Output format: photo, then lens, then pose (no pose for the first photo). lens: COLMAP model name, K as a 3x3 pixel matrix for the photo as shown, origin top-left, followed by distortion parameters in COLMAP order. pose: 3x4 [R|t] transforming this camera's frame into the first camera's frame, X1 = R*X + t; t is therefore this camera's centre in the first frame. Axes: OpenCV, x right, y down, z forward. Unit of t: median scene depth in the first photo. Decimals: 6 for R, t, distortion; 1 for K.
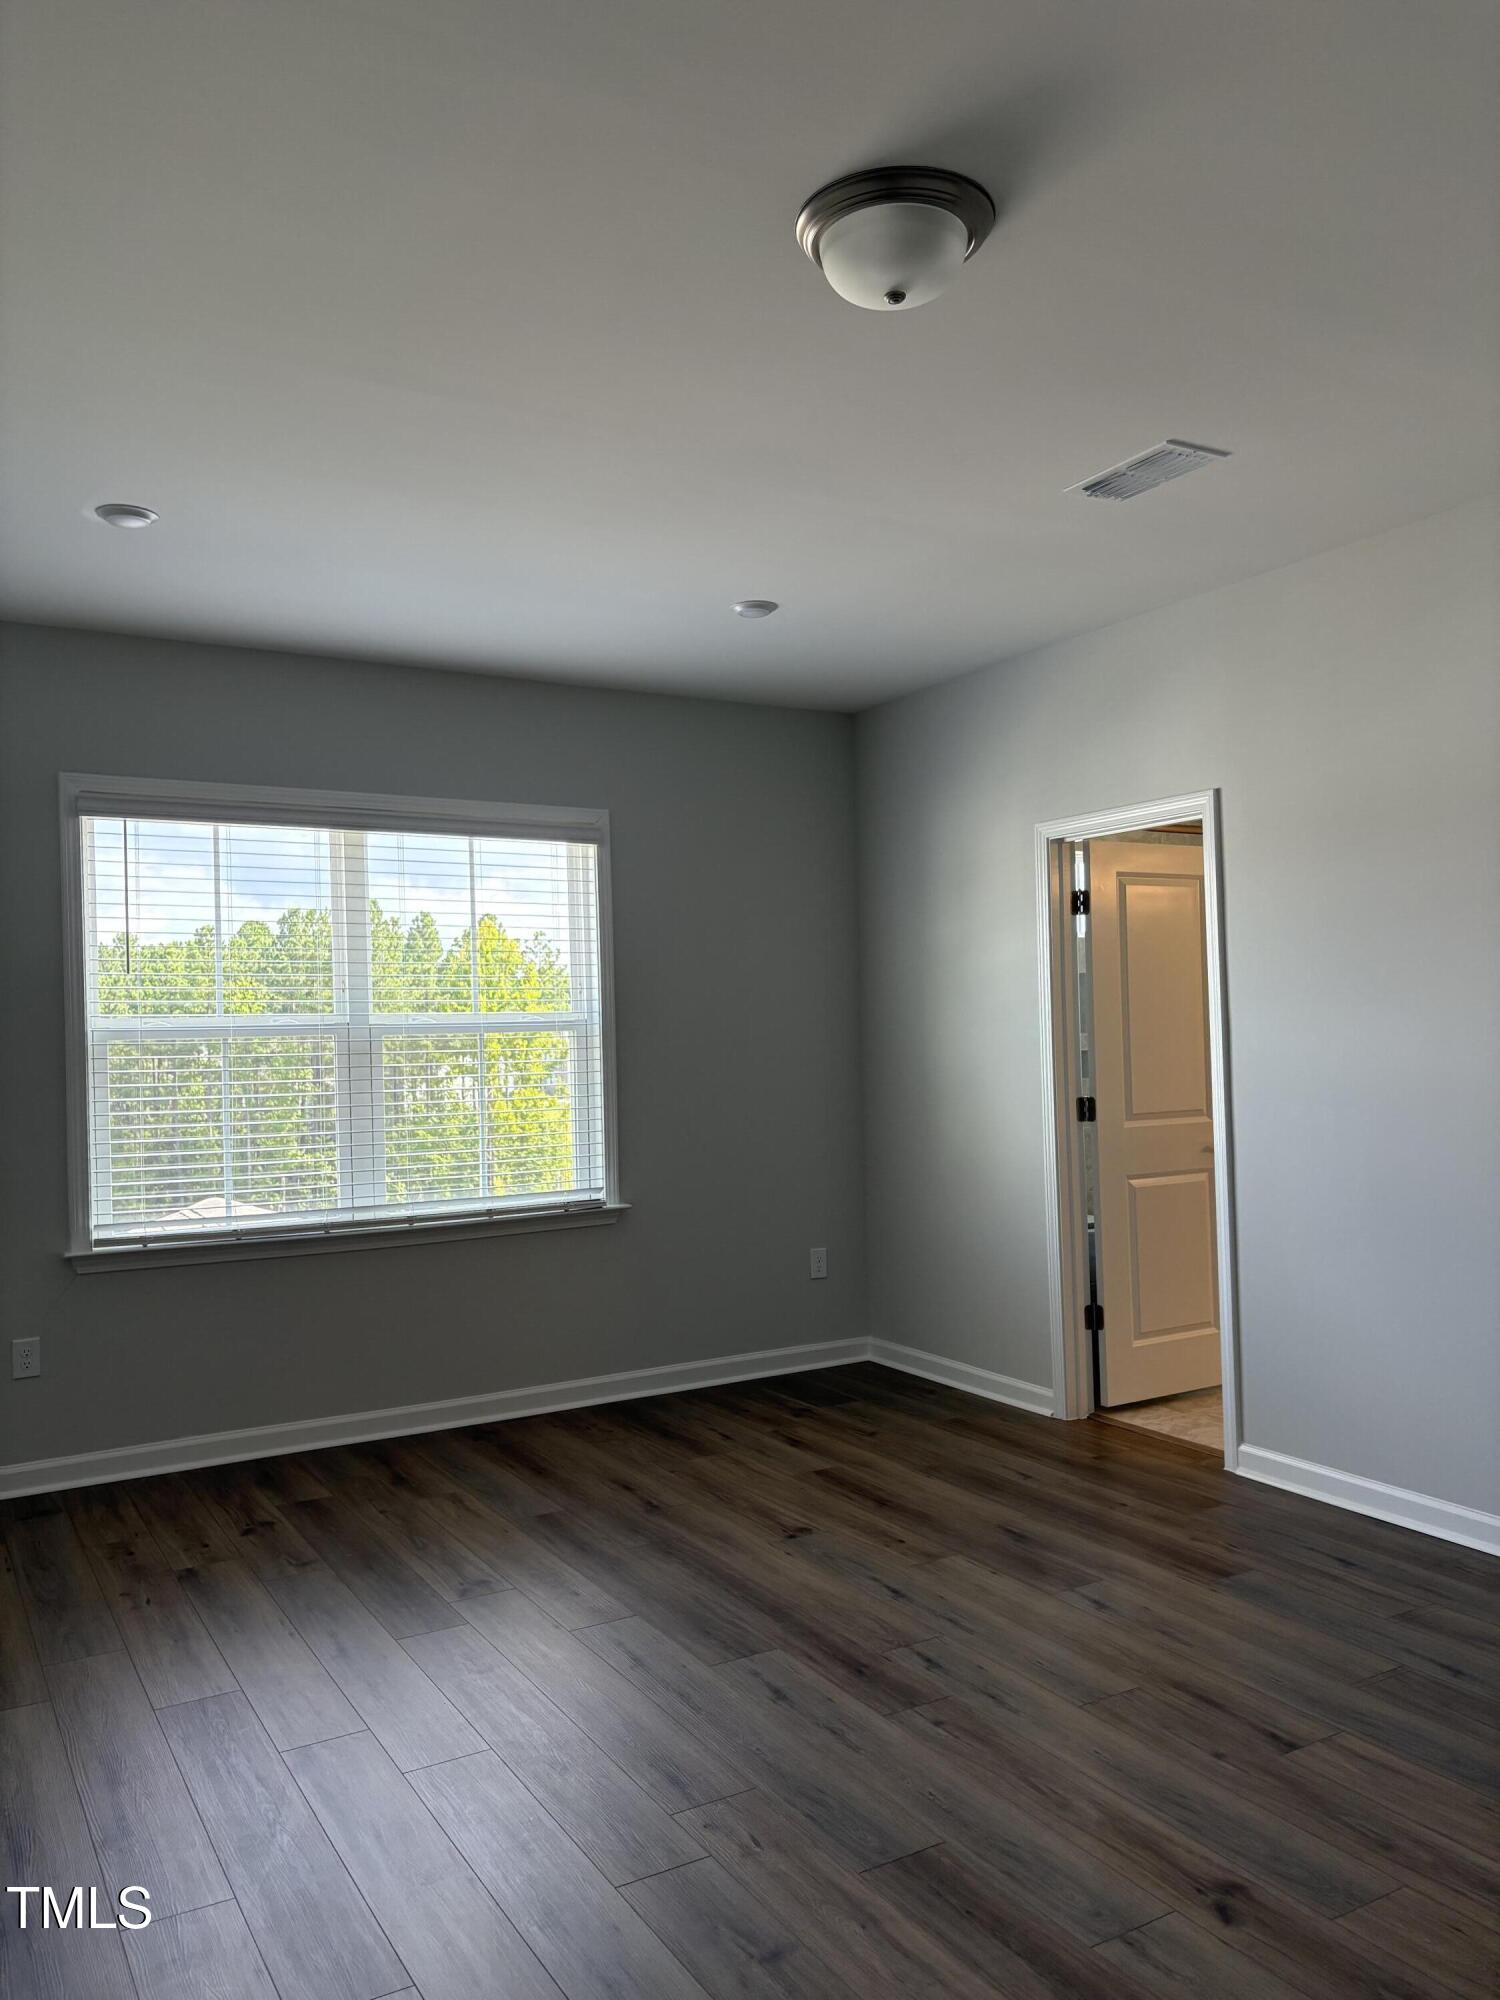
lens RADIAL K [[1516.6, 0, 750.0], [0, 1516.6, 1000.0], [0, 0, 1]] dist [0.071756, -0.095092]
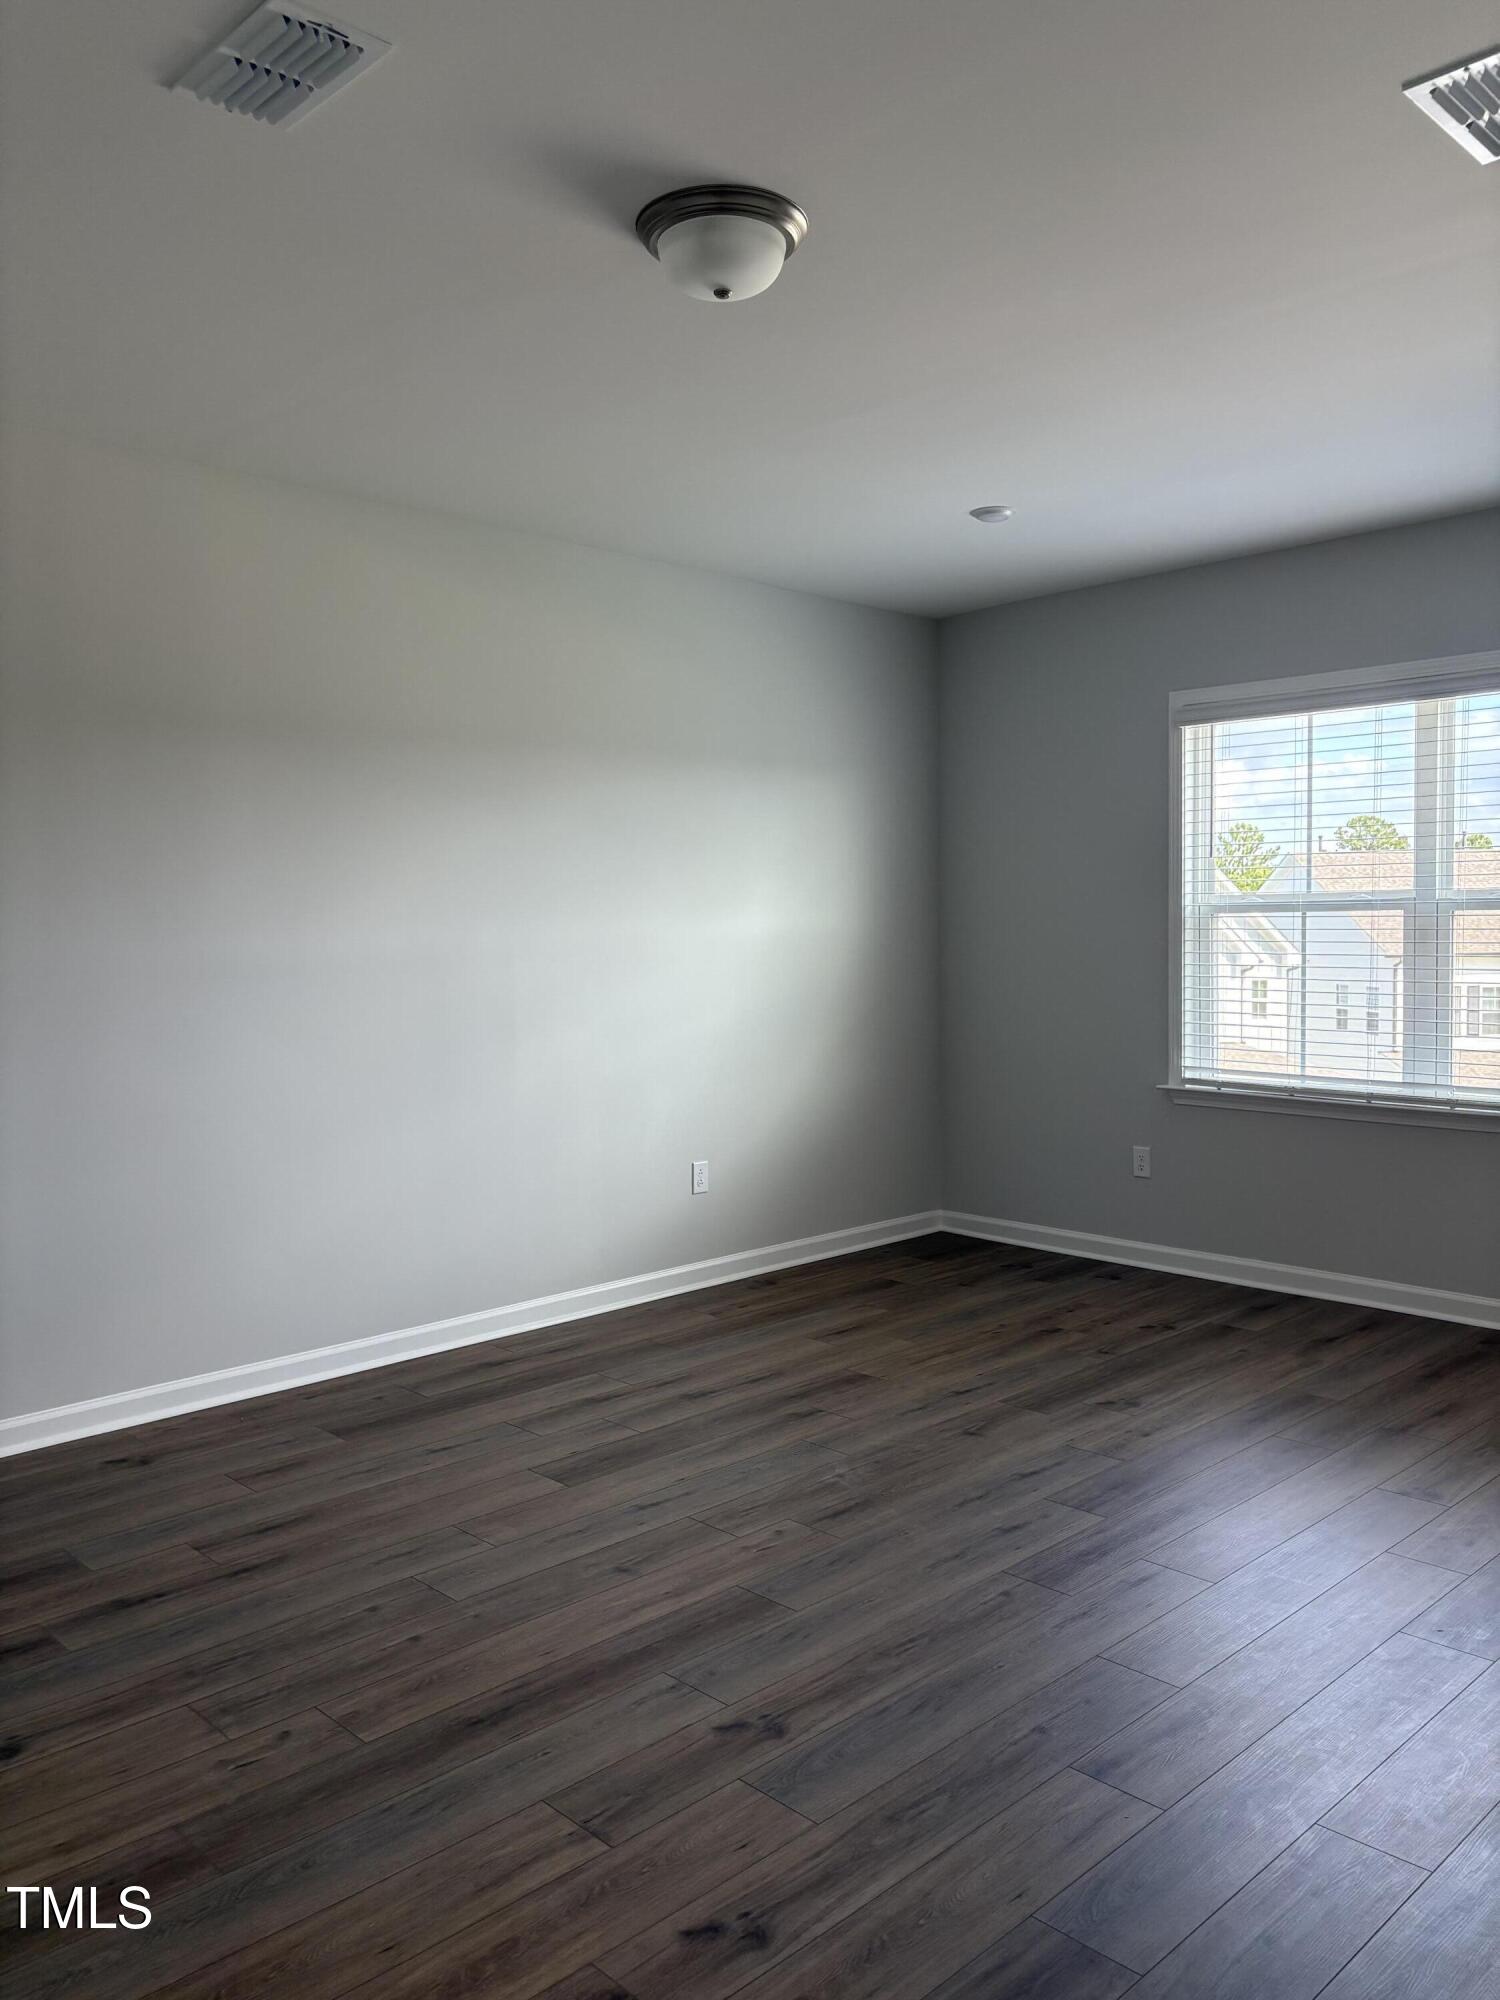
lens RADIAL K [[1542.1, 0, 750.0], [0, 1542.1, 1000.0], [0, 0, 1]] dist [-0.000638, 0.006204]
pose [[0.232431, 0.066112, -0.970363, 0.728960], [0.029582, 0.996745, 0.074995, -0.007475], [0.972163, -0.046136, 0.229719, 0.418438]]
